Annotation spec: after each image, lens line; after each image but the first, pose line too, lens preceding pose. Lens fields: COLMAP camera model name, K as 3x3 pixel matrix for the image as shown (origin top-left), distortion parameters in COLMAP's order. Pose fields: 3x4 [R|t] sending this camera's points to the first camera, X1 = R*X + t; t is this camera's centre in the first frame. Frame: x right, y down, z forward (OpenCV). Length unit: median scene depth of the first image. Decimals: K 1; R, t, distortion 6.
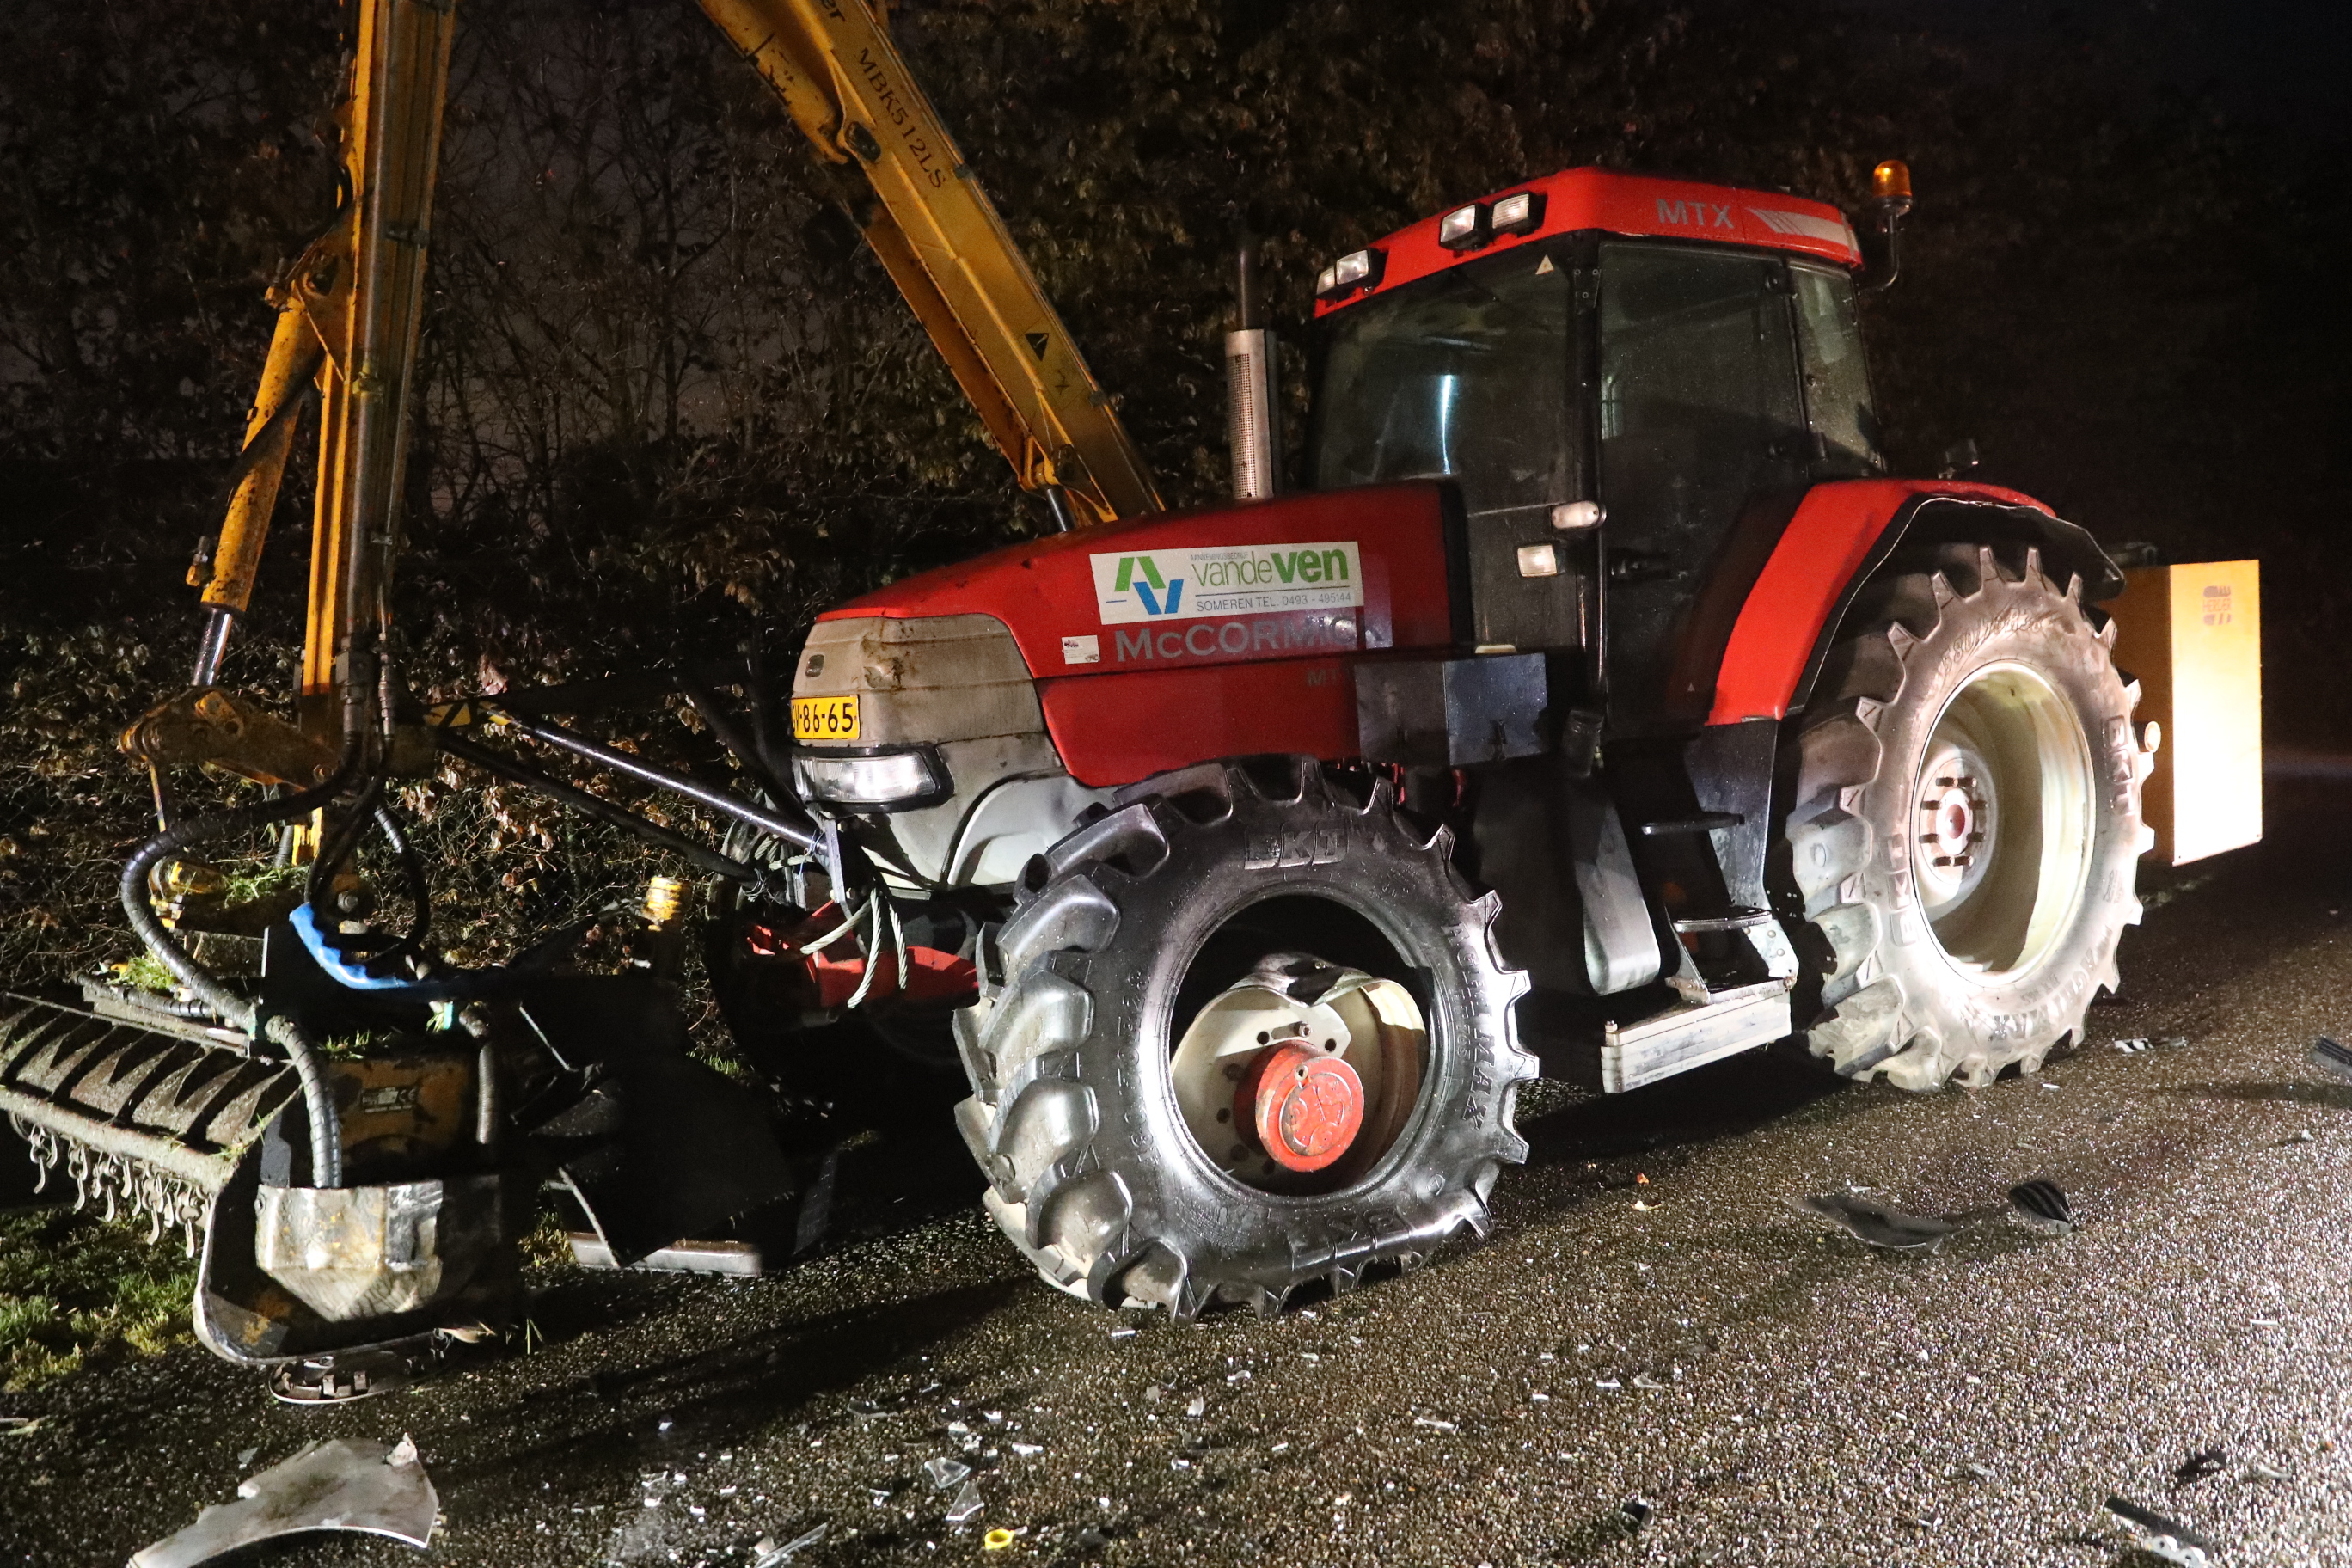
lens RADIAL K [[1608.9, 0, 1176.0], [0, 1608.9, 784.0], [0, 0, 1]] dist [-0.109637, 0.090411]
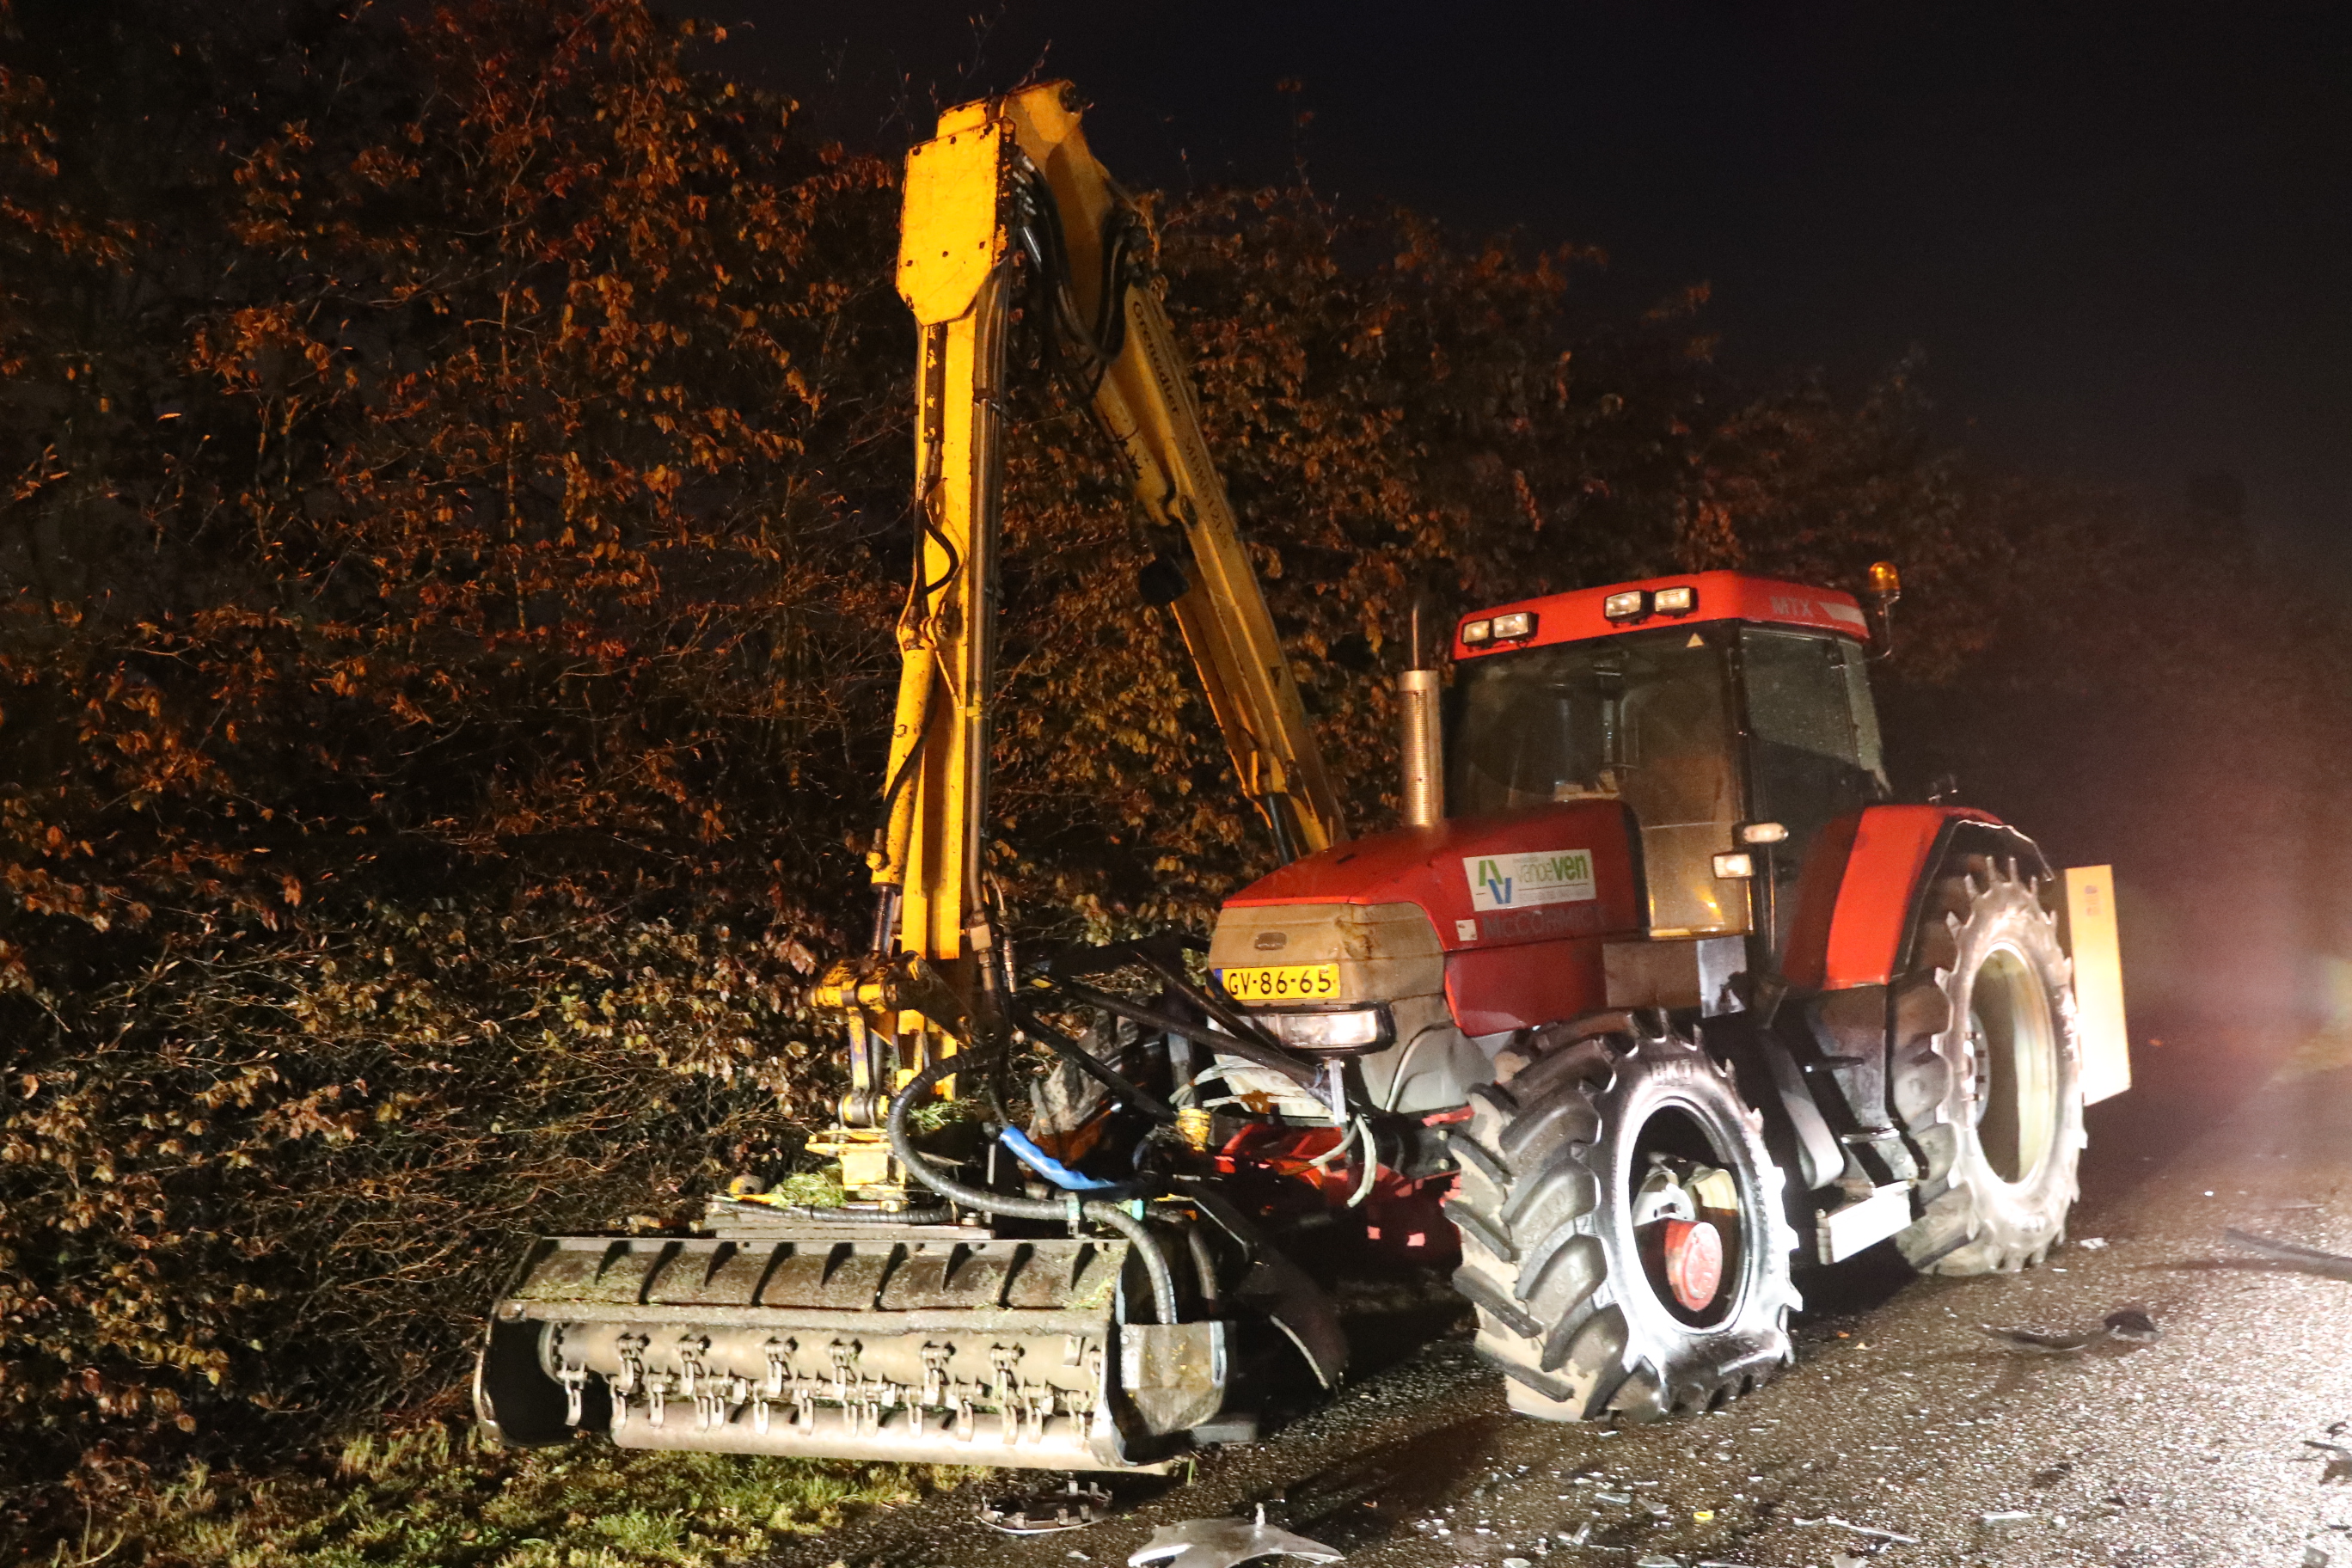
lens RADIAL K [[1999.3, 0, 1176.0], [0, 1999.3, 784.0], [0, 0, 1]] dist [-0.054747, 0.083711]
pose [[0.958068, 0.027724, 0.285198, -0.777089], [0.019358, 0.986772, -0.160956, 0.058046], [-0.285888, 0.159727, 0.944857, -0.506257]]
